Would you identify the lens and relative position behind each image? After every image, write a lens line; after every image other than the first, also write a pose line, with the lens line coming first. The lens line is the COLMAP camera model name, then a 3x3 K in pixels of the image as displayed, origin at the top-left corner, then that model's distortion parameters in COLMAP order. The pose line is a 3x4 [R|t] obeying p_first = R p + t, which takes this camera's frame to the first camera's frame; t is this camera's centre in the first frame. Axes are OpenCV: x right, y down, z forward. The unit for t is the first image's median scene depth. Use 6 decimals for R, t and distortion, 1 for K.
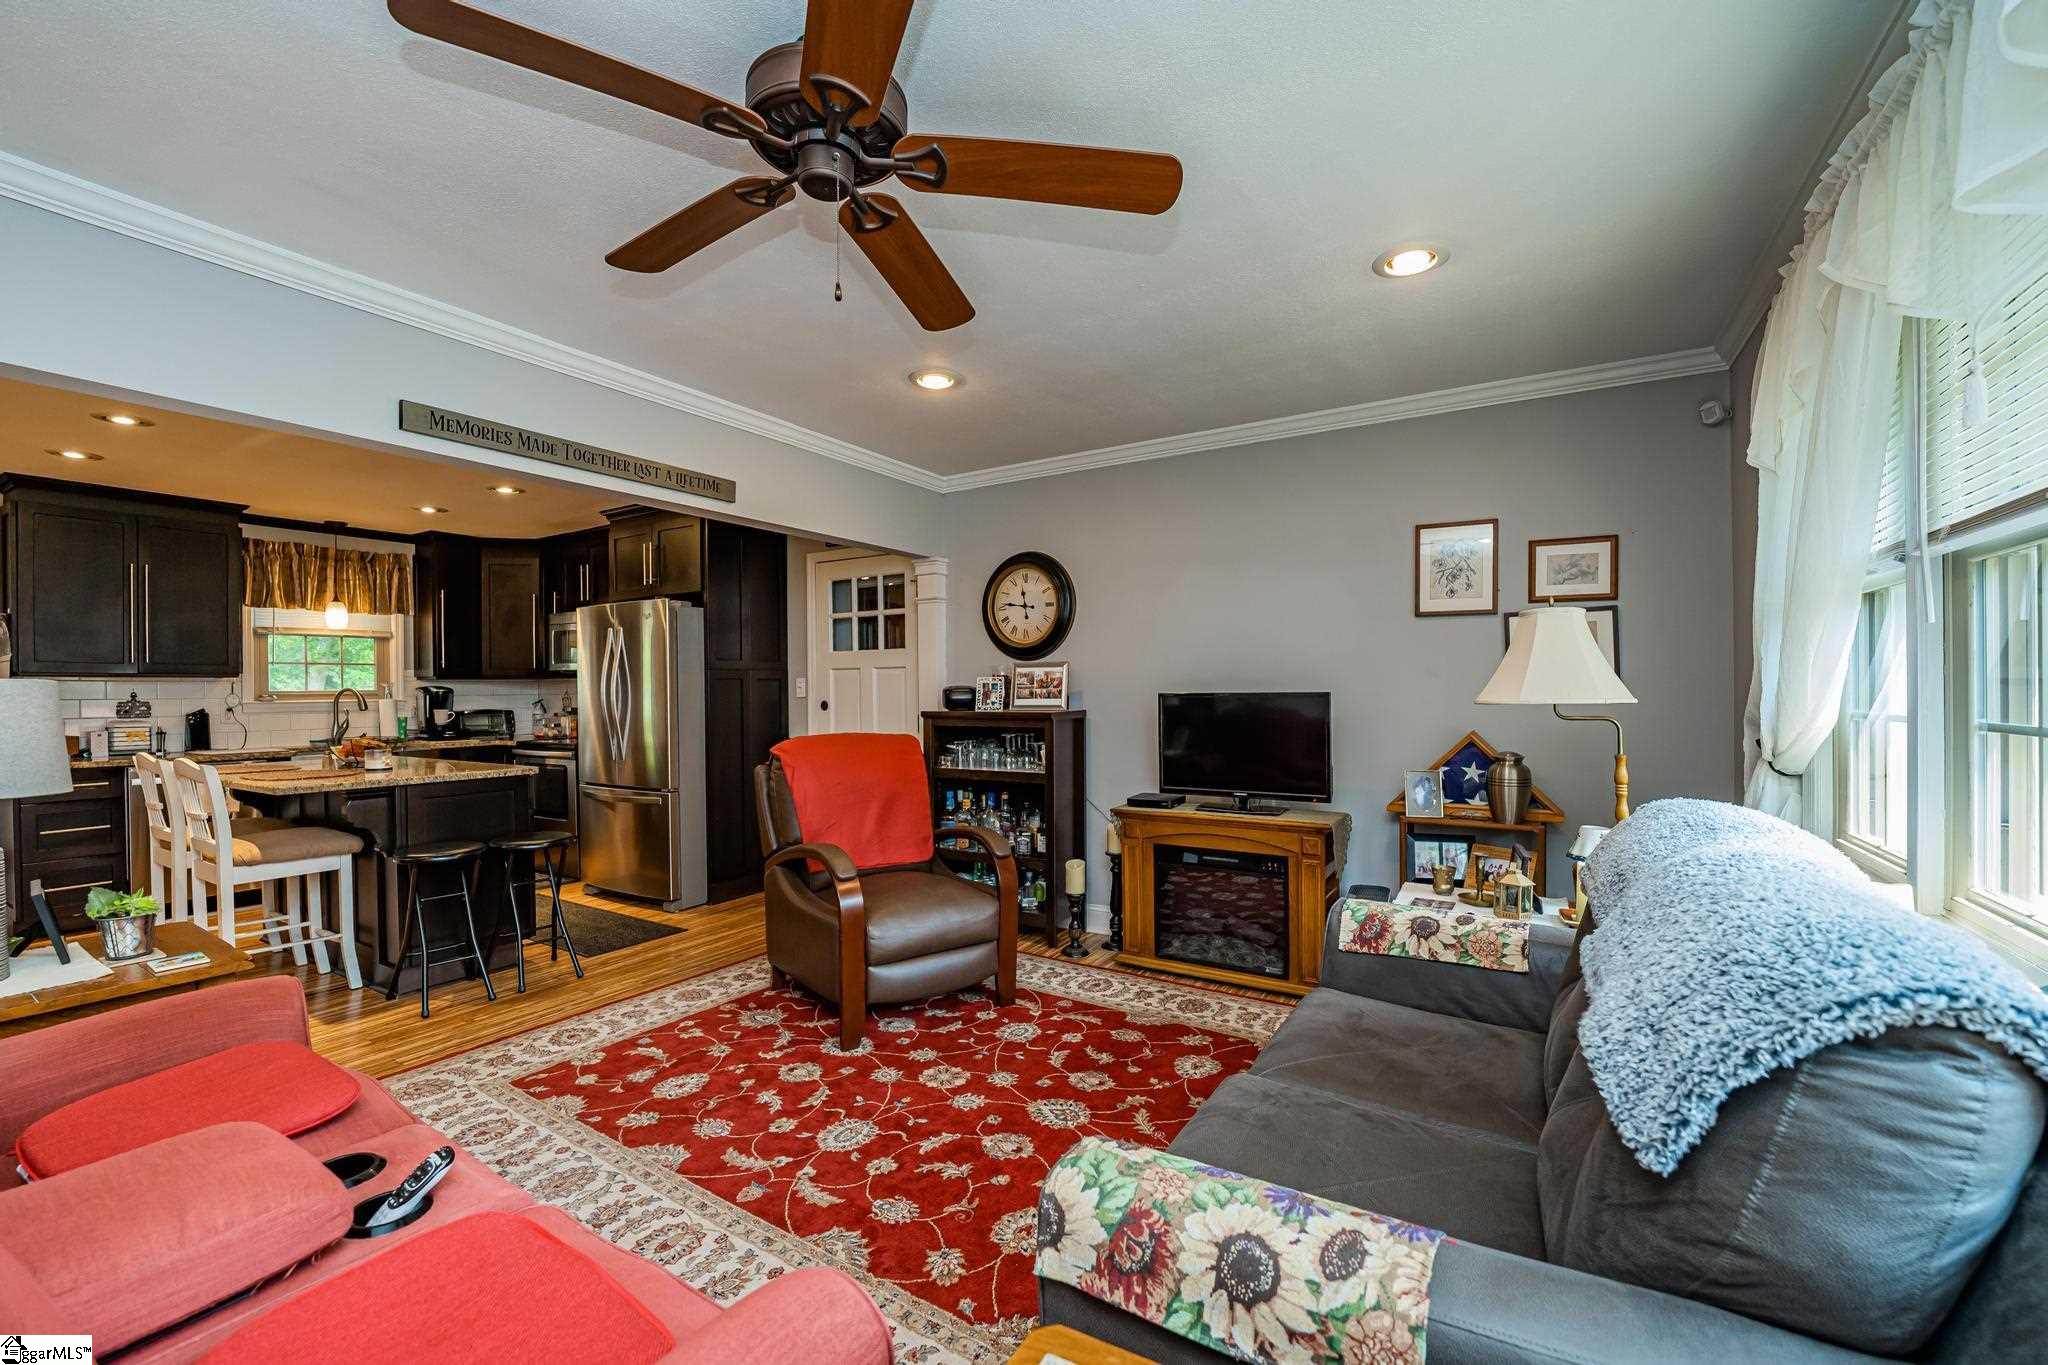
lens RADIAL K [[846.0, 0, 1035.7], [0, 846.0, 687.8], [0, 0, 1]] dist [-0.018543, 0.000085]
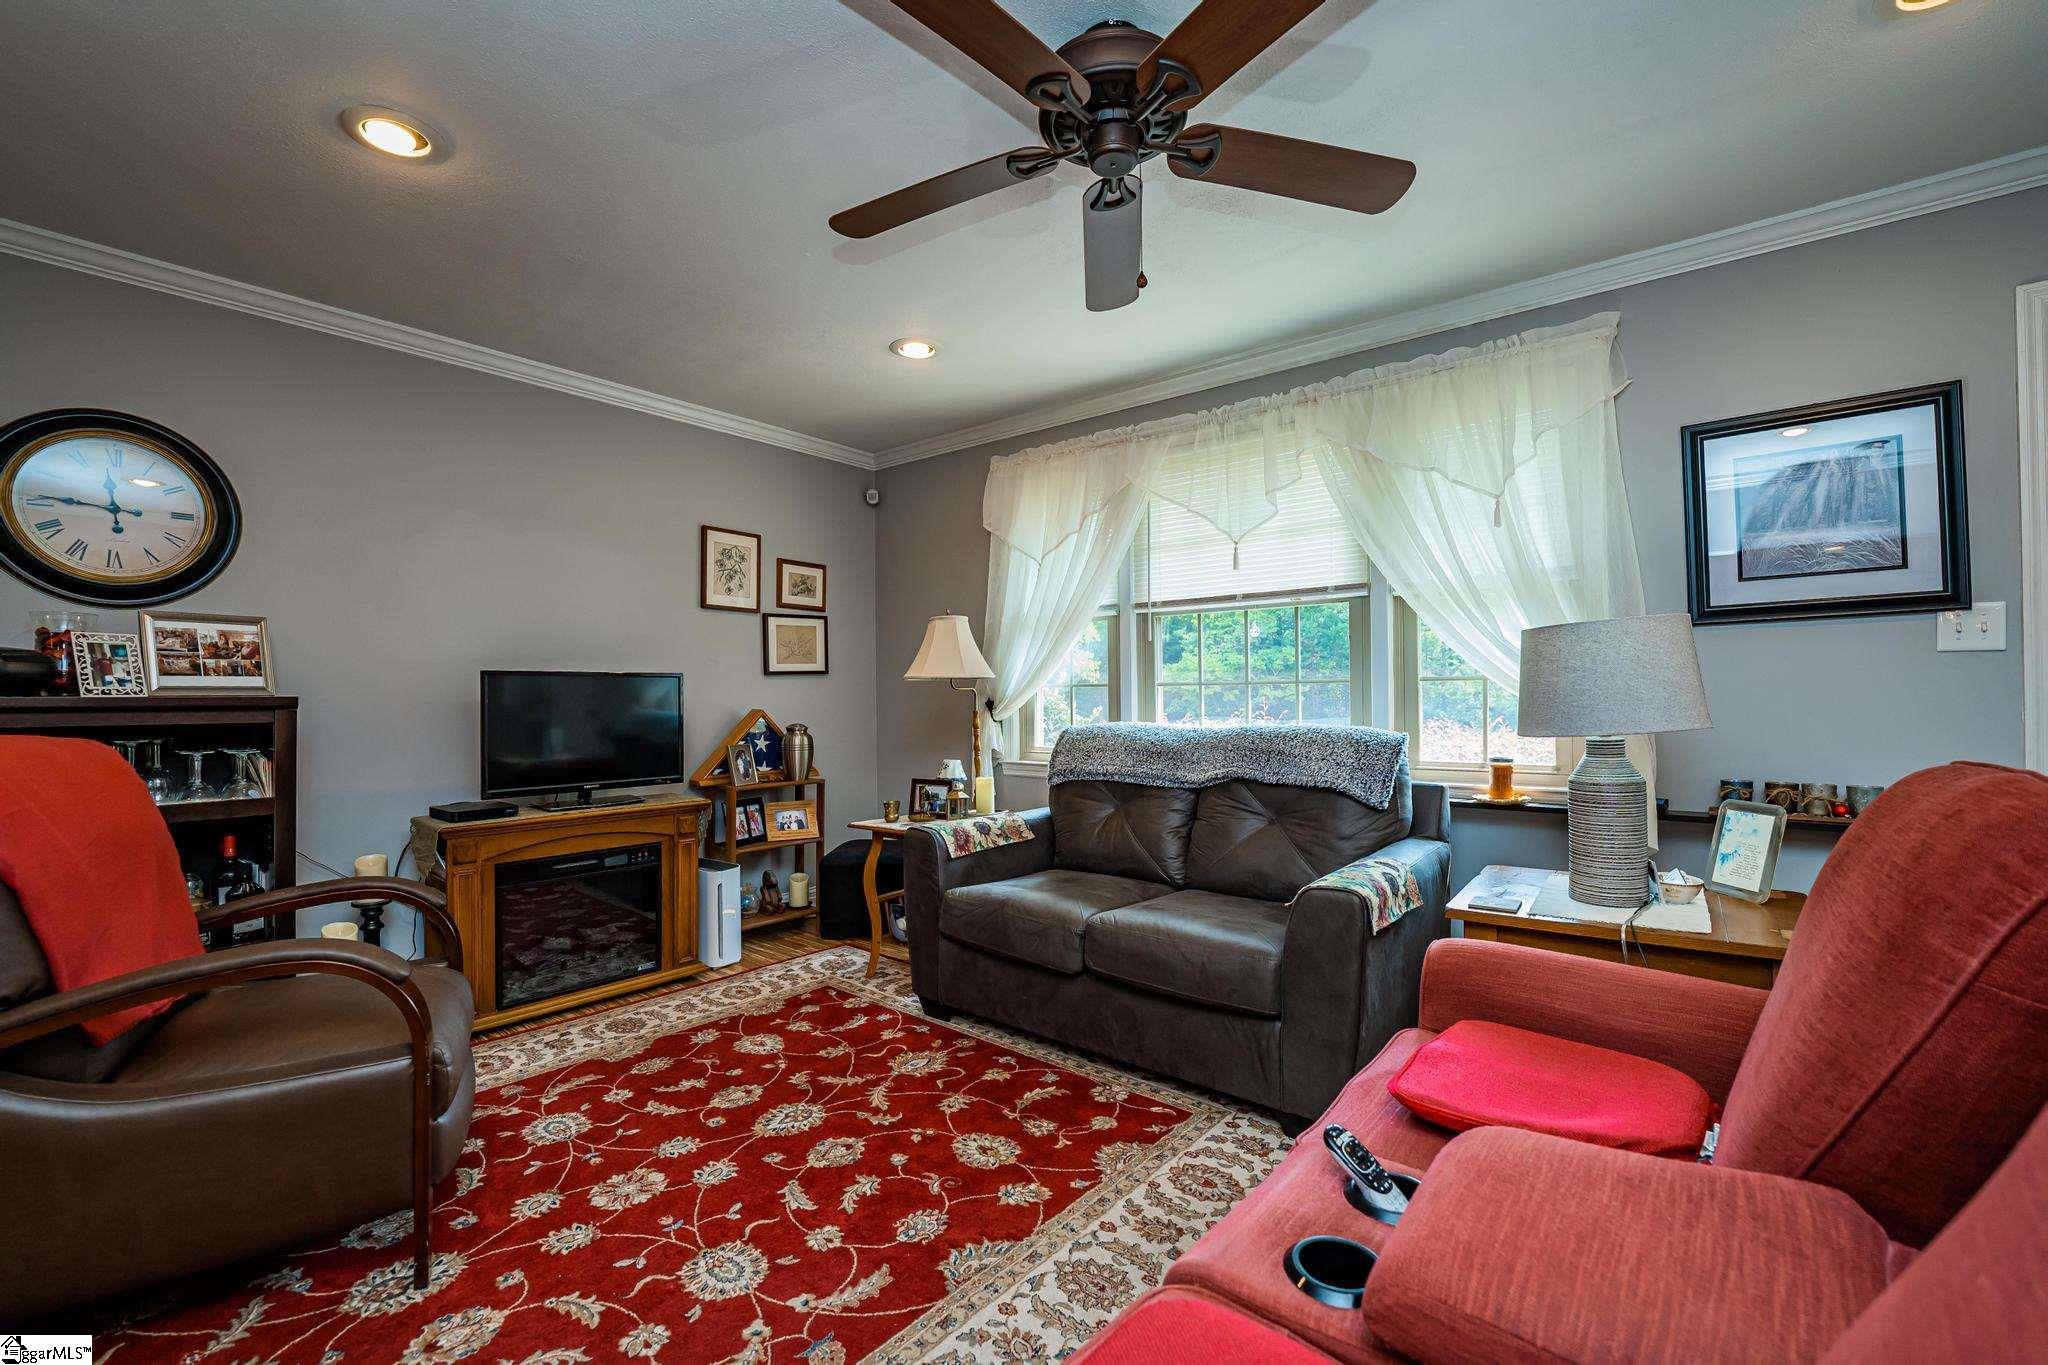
lens RADIAL K [[846.0, 0, 1037.2], [0, 846.0, 683.6], [0, 0, 1]] dist [-0.018543, 0.000085]
pose [[0.136189, 0.018804, 0.990504, -0.641810], [0.005125, 0.999793, -0.019685, 0.042651], [-0.990670, 0.007757, 0.136064, 0.466698]]
